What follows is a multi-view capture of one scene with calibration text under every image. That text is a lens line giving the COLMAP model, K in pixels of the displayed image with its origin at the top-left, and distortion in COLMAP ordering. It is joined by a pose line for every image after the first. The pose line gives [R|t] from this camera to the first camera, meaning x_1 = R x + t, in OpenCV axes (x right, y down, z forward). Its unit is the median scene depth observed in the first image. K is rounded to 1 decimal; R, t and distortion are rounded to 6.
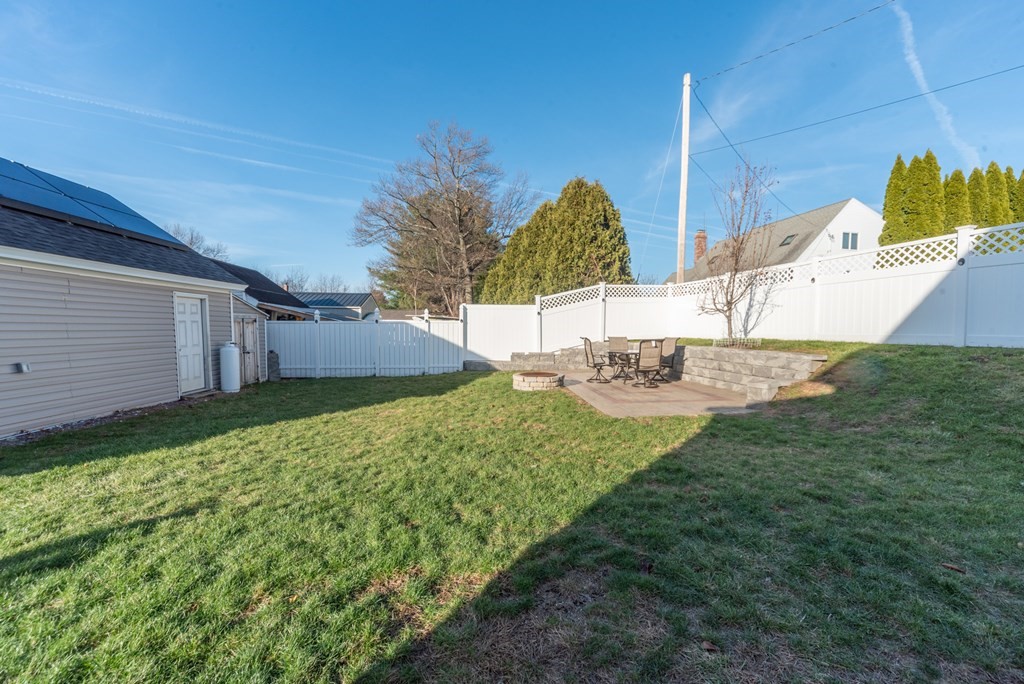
lens RADIAL K [[395.0, 0, 511.4], [0, 395.0, 345.5], [0, 0, 1]] dist [0.000524, -0.000122]
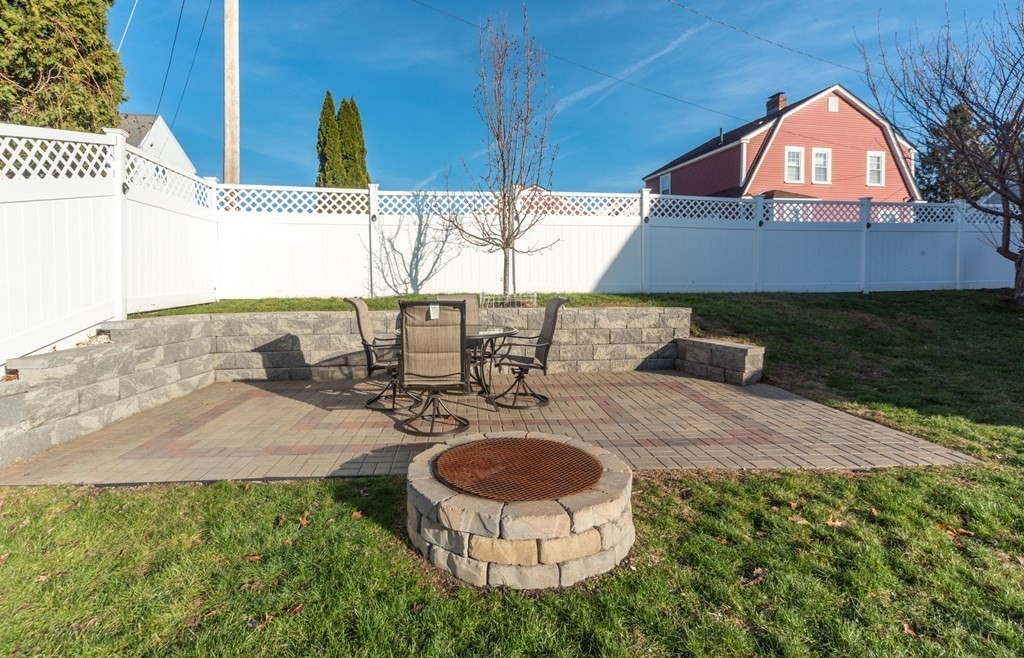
lens RADIAL K [[490.4, 0, 489.2], [0, 490.4, 290.2], [0, 0, 1]] dist [0.000305, -0.000124]
pose [[0.045520, -0.014595, 0.998857, -0.154791], [0.047972, 0.998772, 0.012408, -0.023509], [-0.997811, 0.047352, 0.046165, 0.703151]]
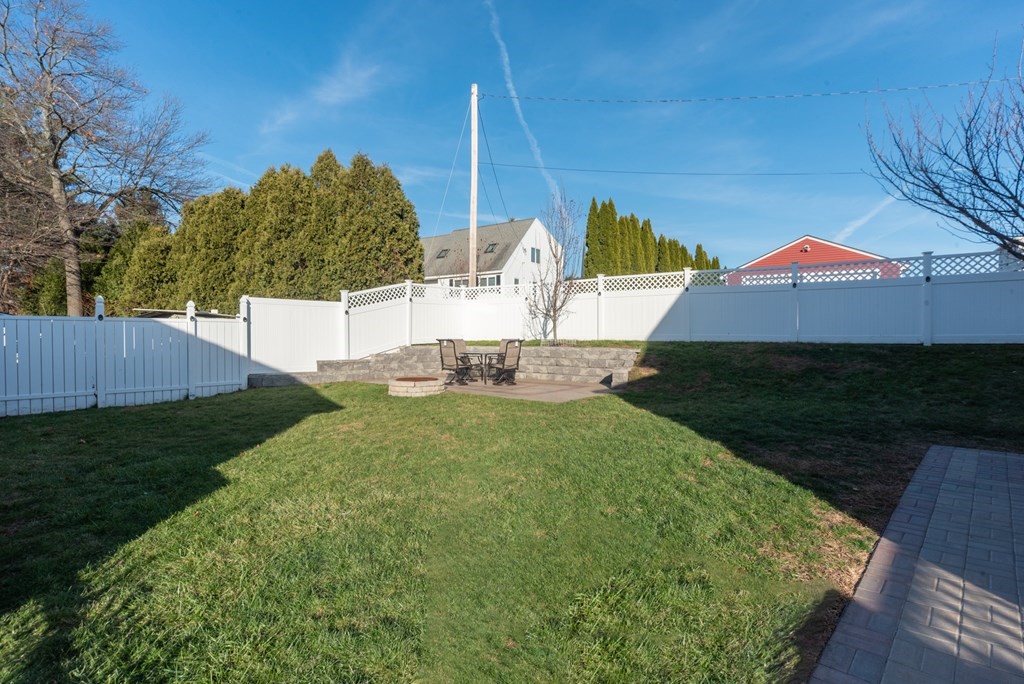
lens RADIAL K [[514.5, 0, 512.0], [0, 514.5, 342.0], [0, 0, 1]] dist [0.002531, 0.000658]
pose [[0.725800, -0.010083, 0.687832, -0.420117], [0.030124, 0.999399, -0.017137, 0.009273], [-0.687246, 0.033158, 0.725668, -0.016114]]
